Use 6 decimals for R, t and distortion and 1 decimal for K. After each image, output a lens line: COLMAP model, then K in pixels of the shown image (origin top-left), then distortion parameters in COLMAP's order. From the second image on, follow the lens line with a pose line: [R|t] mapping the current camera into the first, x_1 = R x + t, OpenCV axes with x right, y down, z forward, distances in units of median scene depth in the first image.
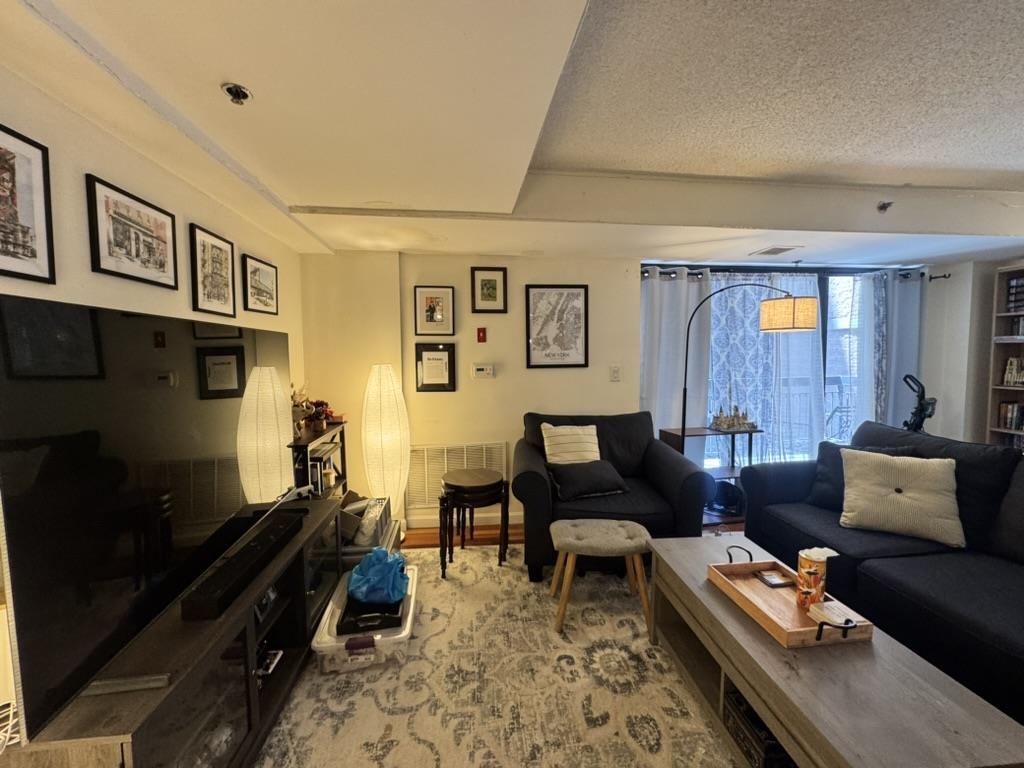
lens RADIAL K [[407.0, 0, 512.9], [0, 407.0, 381.7], [0, 0, 1]] dist [-0.003348, 0.000453]
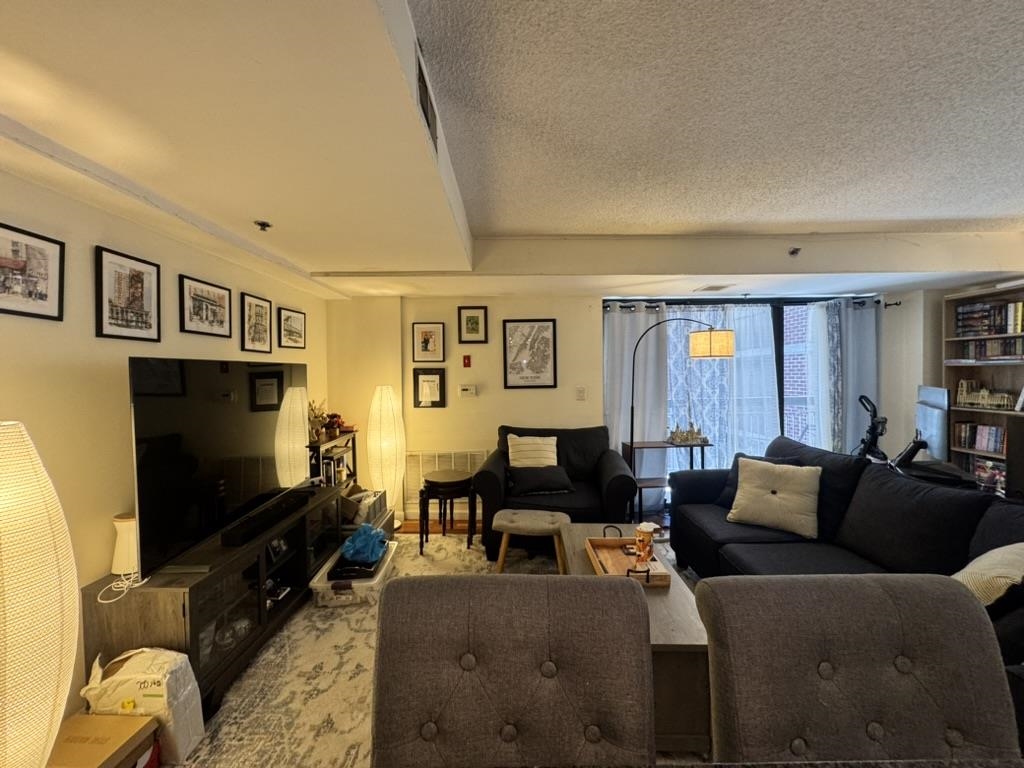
lens RADIAL K [[407.0, 0, 513.2], [0, 407.0, 382.0], [0, 0, 1]] dist [-0.003348, 0.000453]
pose [[0.993576, 0.000954, -0.113159, 0.204904], [-0.005651, 0.999135, -0.041200, -0.003561], [0.113022, 0.041575, 0.992722, -0.197783]]
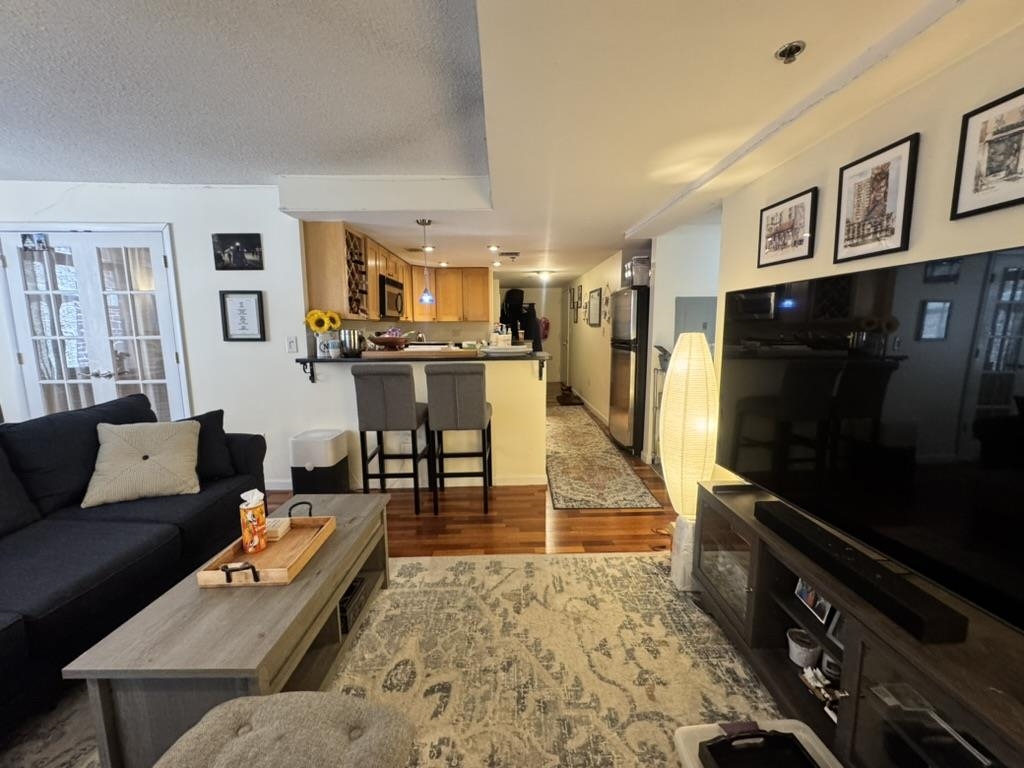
lens RADIAL K [[407.0, 0, 512.3], [0, 407.0, 380.7], [0, 0, 1]] dist [-0.003348, 0.000453]
pose [[-0.994766, 0.001234, 0.102171, -0.034533], [0.020846, 0.981347, 0.191109, -0.042639], [-0.100030, 0.192239, -0.976237, 0.879154]]
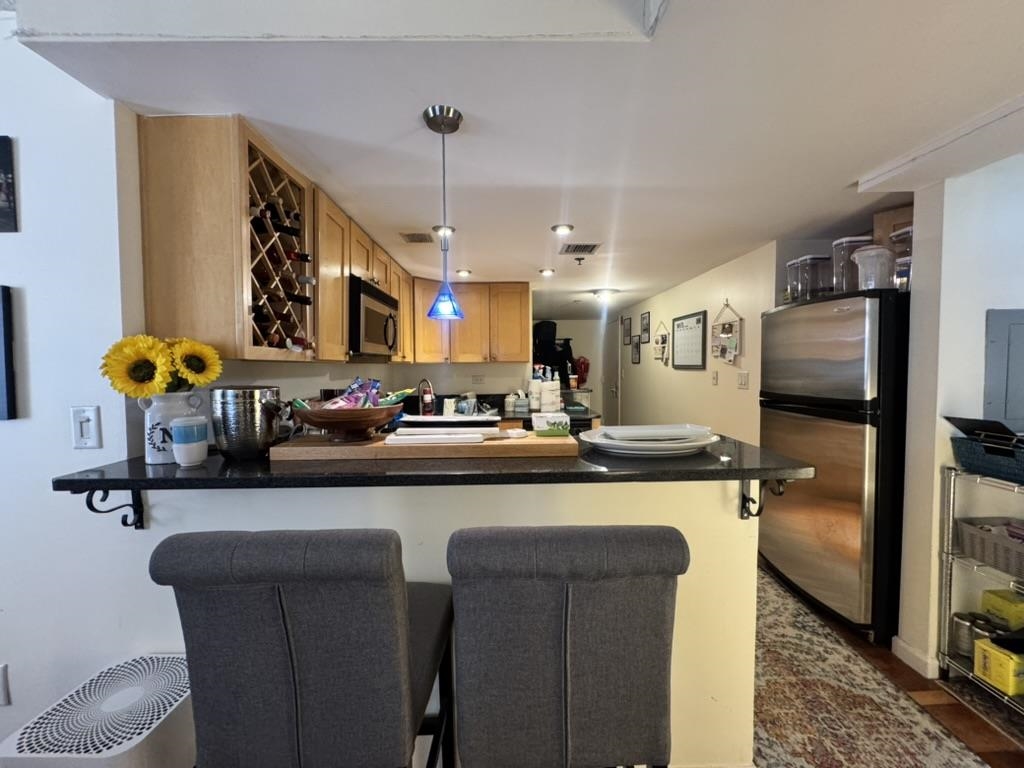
lens RADIAL K [[407.0, 0, 513.7], [0, 407.0, 381.8], [0, 0, 1]] dist [-0.003348, 0.000453]
pose [[-0.994498, 0.013560, 0.103874, 0.187360], [0.023867, 0.994838, 0.098629, -0.018293], [-0.102000, 0.100565, -0.989688, 0.230848]]
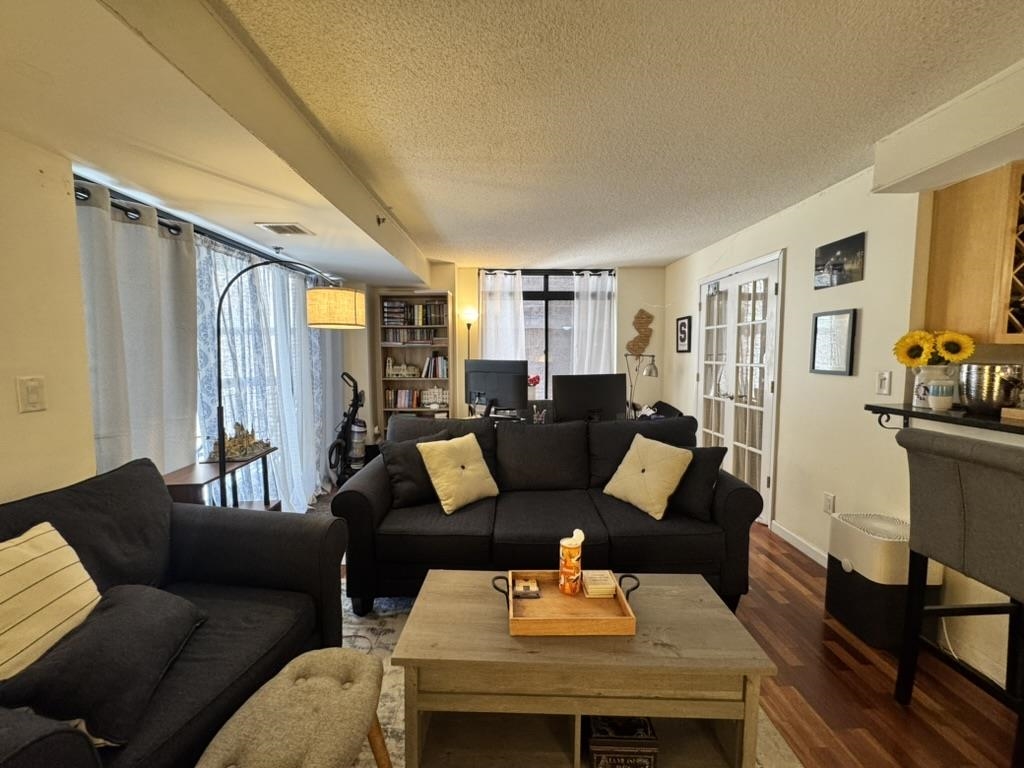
lens RADIAL K [[407.0, 0, 511.1], [0, 407.0, 382.4], [0, 0, 1]] dist [-0.003348, 0.000453]
pose [[0.111635, -0.062682, 0.991770, -0.142365], [0.062969, 0.996449, 0.055890, -0.027623], [-0.991752, 0.056211, 0.115186, 0.457684]]
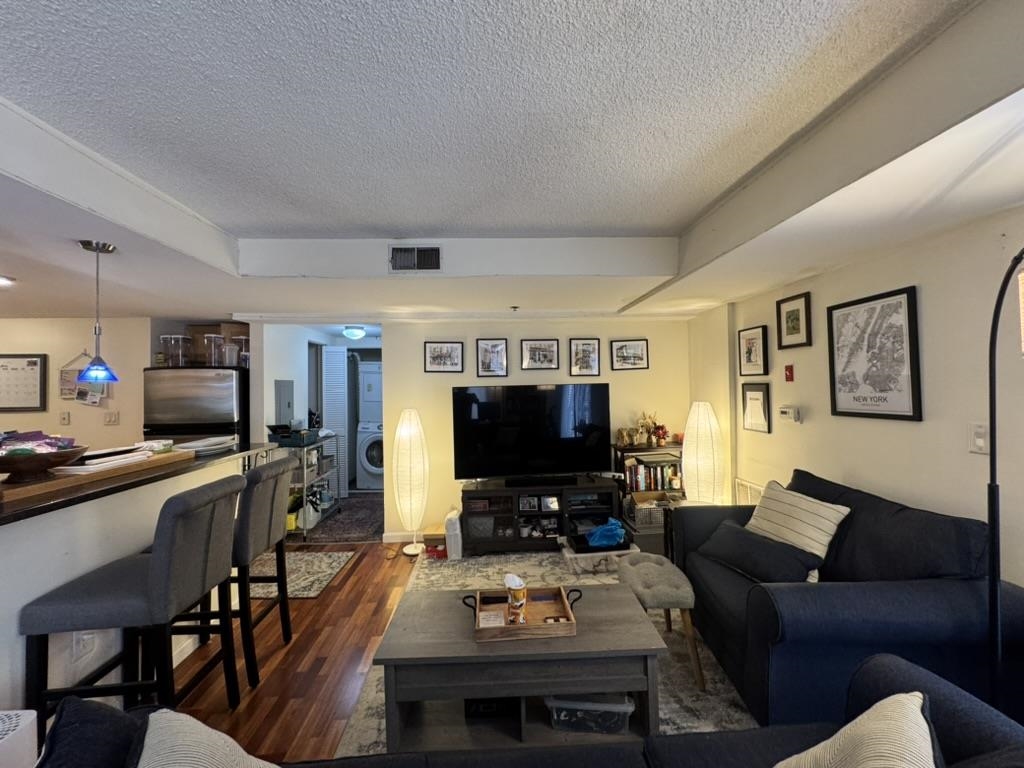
lens RADIAL K [[407.0, 0, 509.0], [0, 407.0, 380.9], [0, 0, 1]] dist [-0.003348, 0.000453]
pose [[-0.070681, -0.007288, -0.997472, 0.870699], [-0.043704, 0.999036, -0.004203, -0.070038], [0.996541, 0.043297, -0.070932, 0.467672]]
